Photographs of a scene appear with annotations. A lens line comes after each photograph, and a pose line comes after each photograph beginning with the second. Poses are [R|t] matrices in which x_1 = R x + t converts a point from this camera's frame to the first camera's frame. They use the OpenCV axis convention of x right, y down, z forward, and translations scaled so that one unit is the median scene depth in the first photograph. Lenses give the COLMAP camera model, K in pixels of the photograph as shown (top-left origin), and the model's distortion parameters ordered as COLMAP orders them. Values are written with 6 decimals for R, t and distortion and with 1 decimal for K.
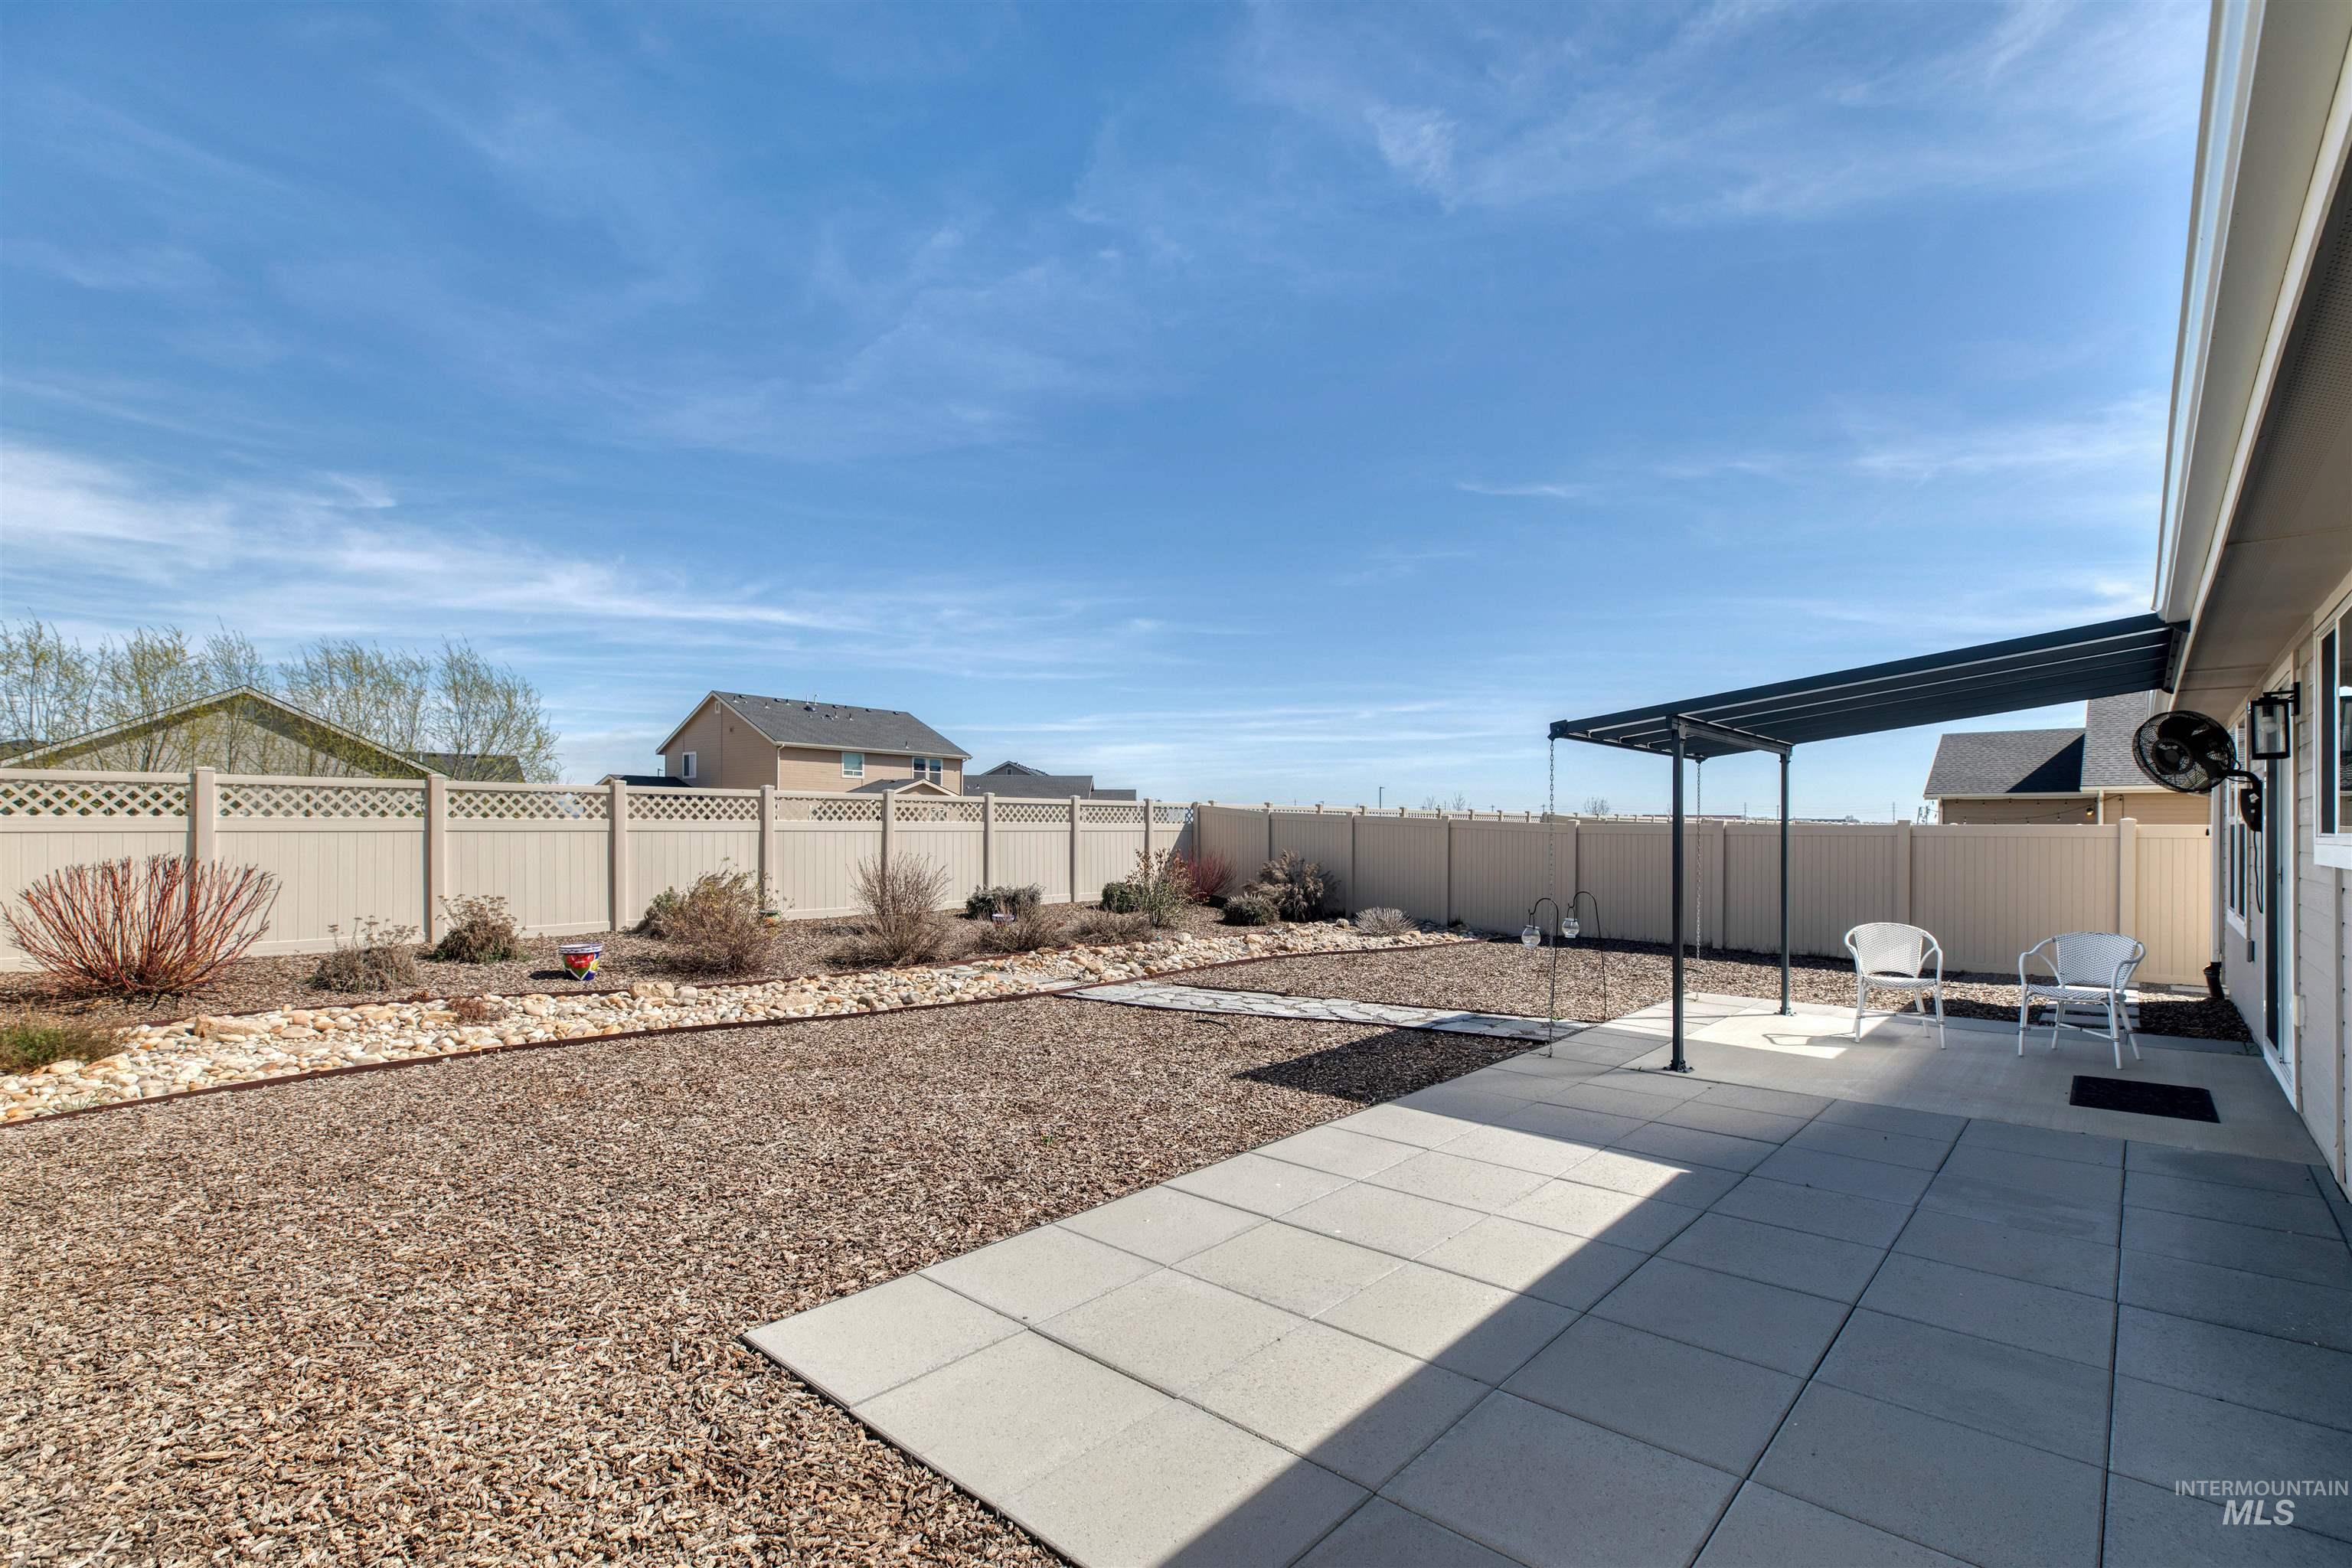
lens RADIAL K [[1069.8, 0, 1180.8], [0, 1069.8, 809.9], [0, 0, 1]] dist [0.006627, -0.000863]
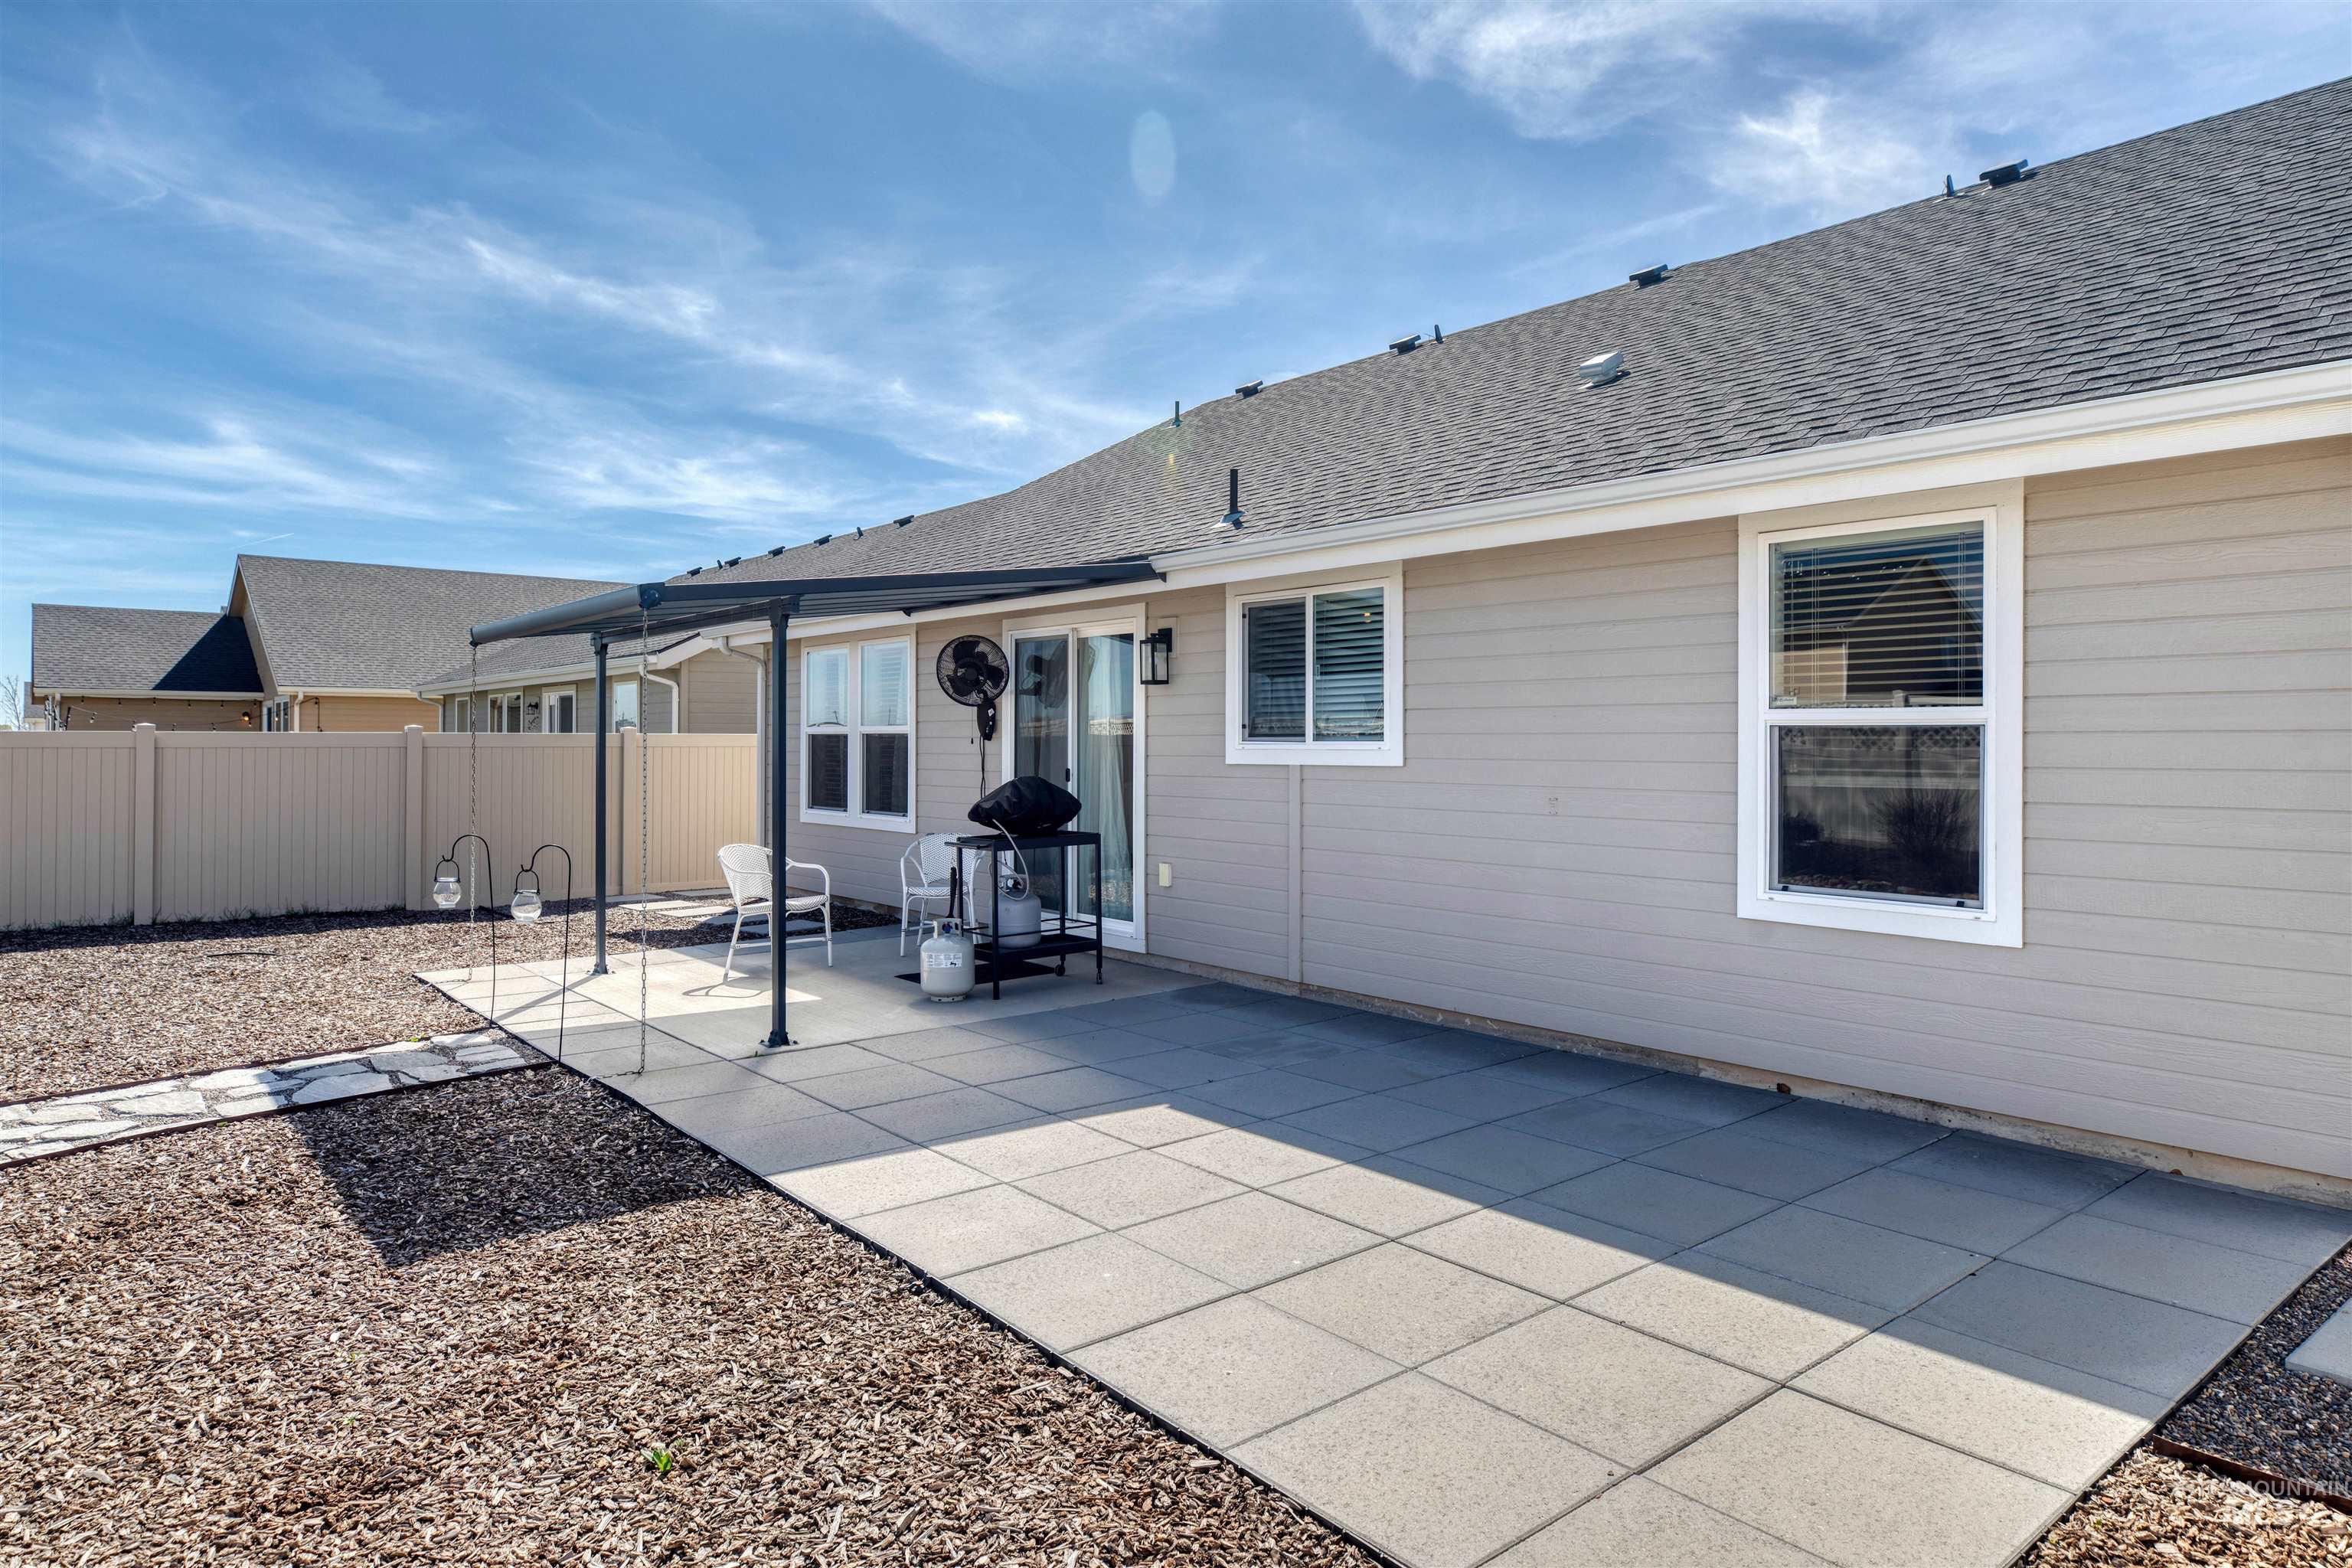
lens RADIAL K [[1395.2, 0, 1185.8], [0, 1395.2, 743.3], [0, 0, 1]] dist [0.014471, -0.004960]
pose [[0.146528, -0.005279, 0.989192, -0.507217], [-0.016802, 0.999828, 0.007824, 0.007976], [-0.989064, -0.017767, 0.146414, 0.553654]]
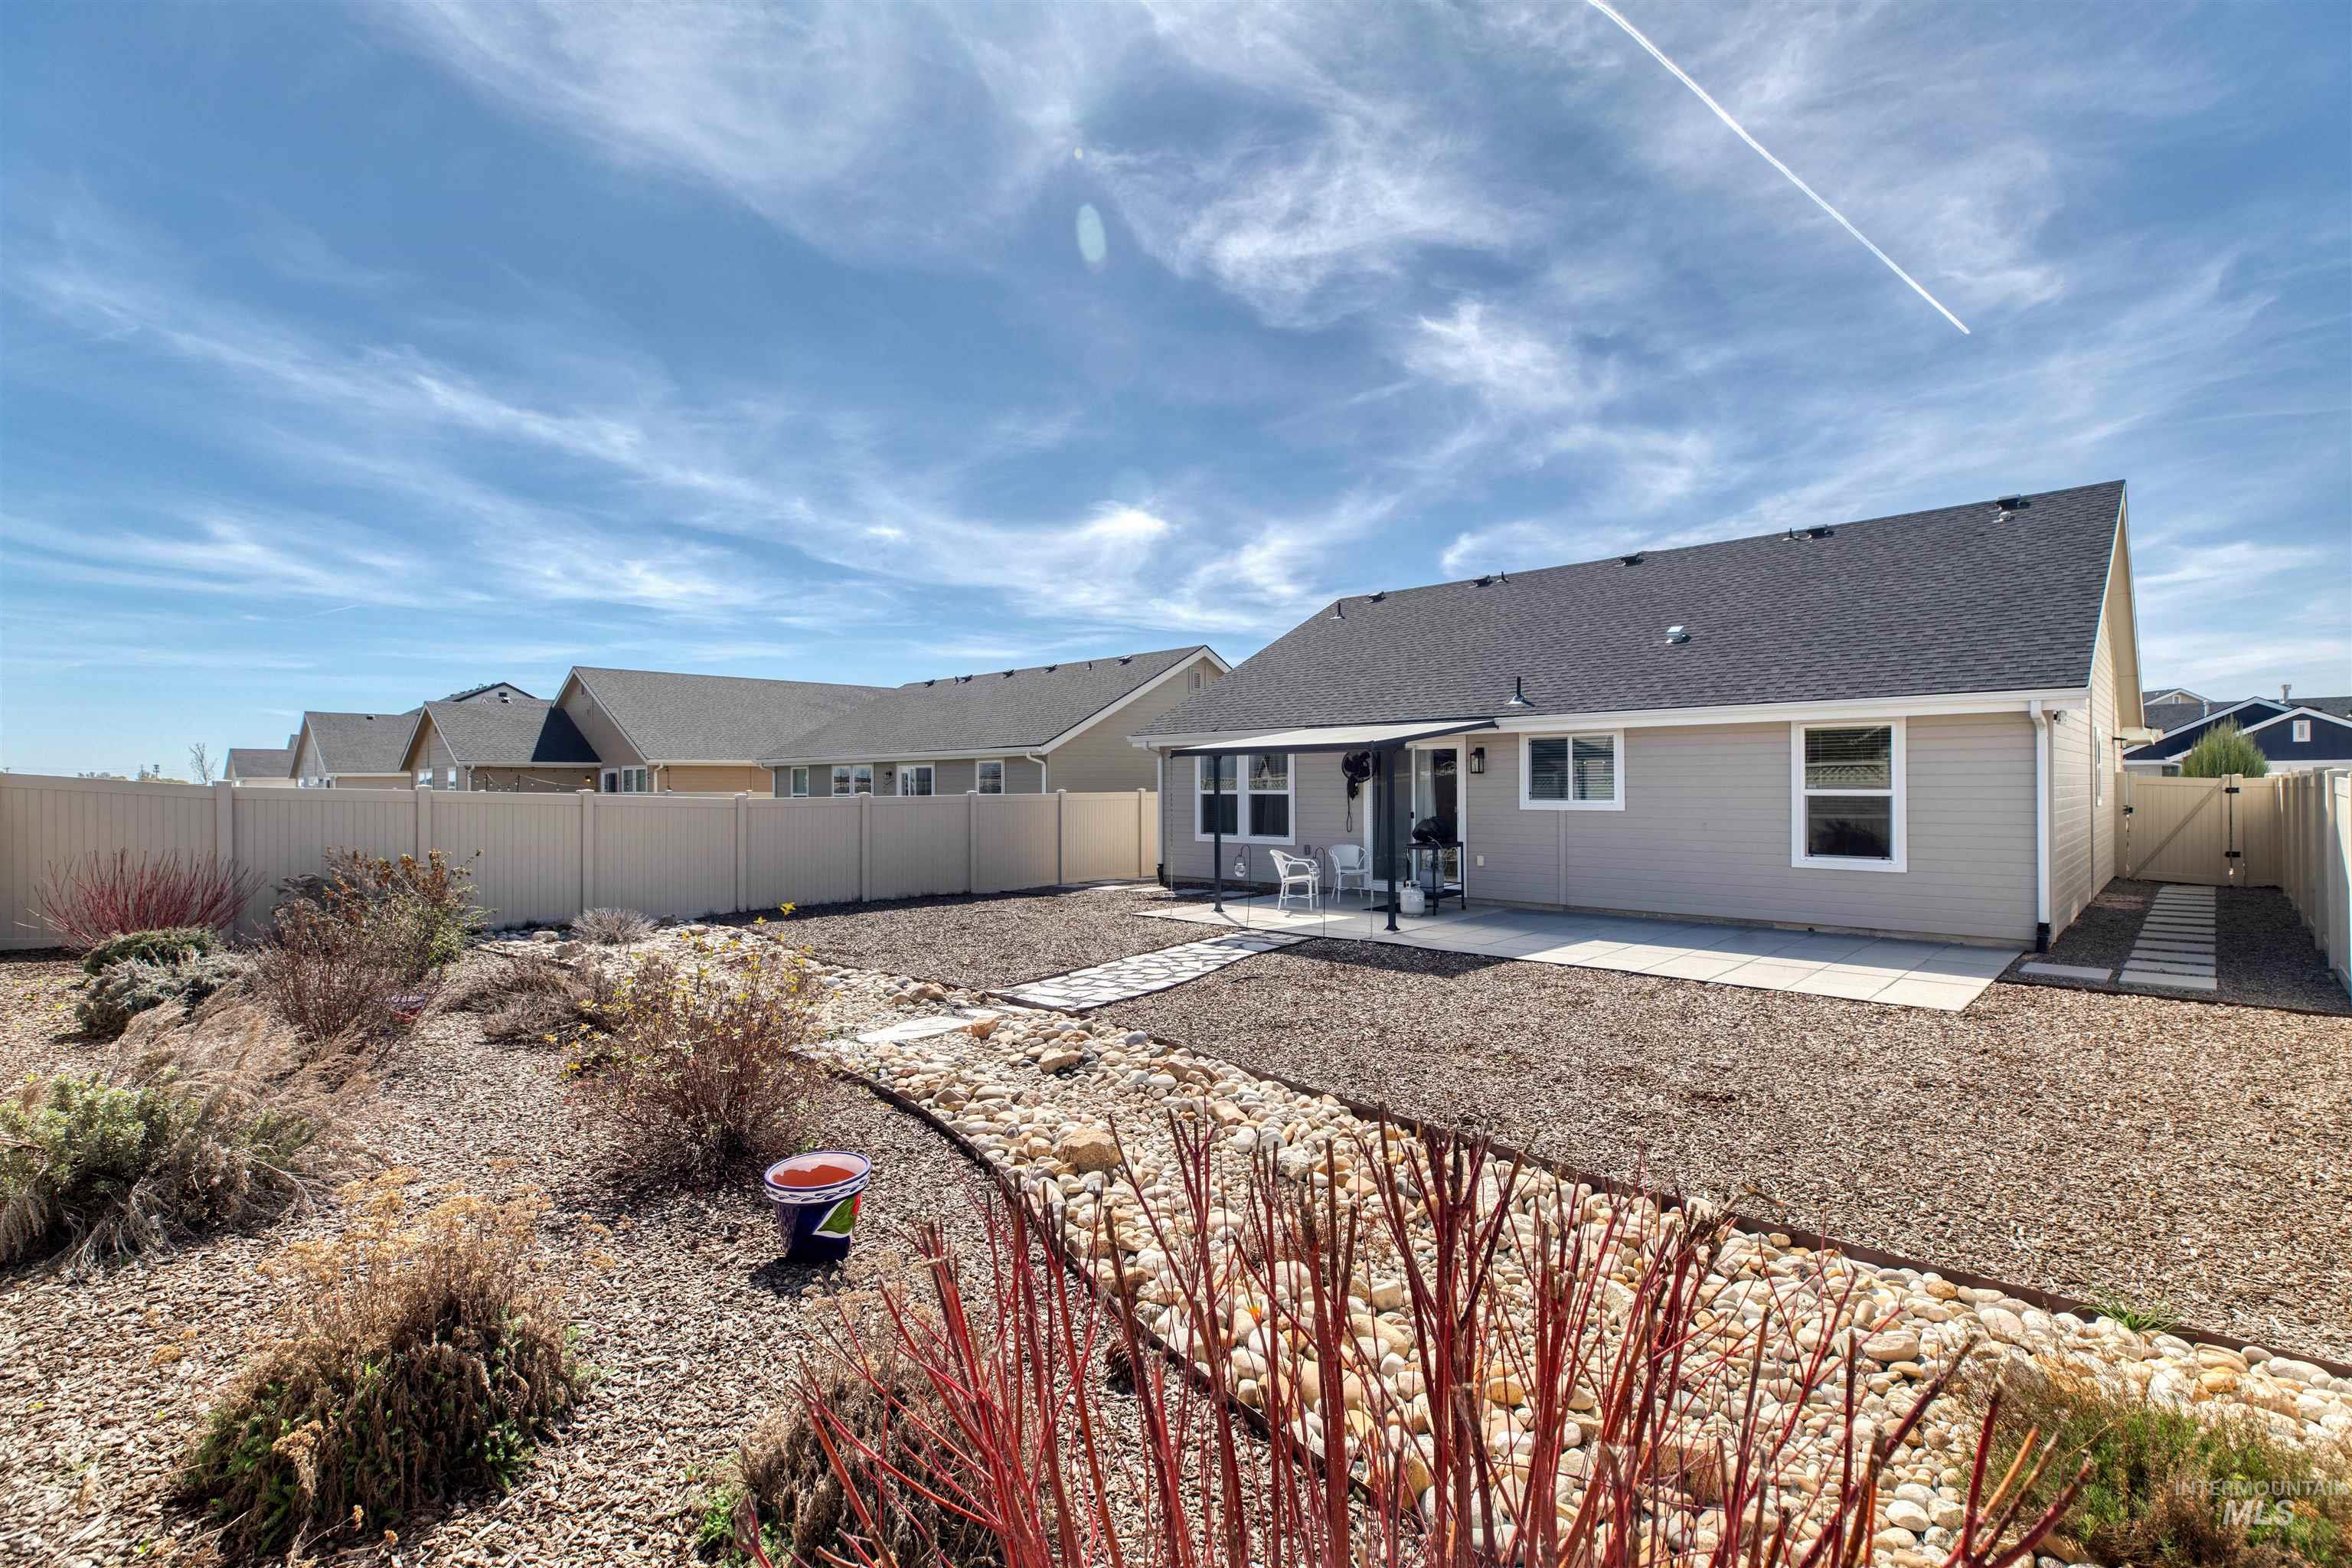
lens RADIAL K [[1069.8, 0, 1172.6], [0, 1069.8, 781.4], [0, 0, 1]] dist [0.006627, -0.000863]
pose [[0.037945, -0.003514, 0.999274, -1.428497], [-0.009002, 0.999952, 0.003859, -0.023066], [-0.999239, -0.009141, 0.037912, 1.310954]]
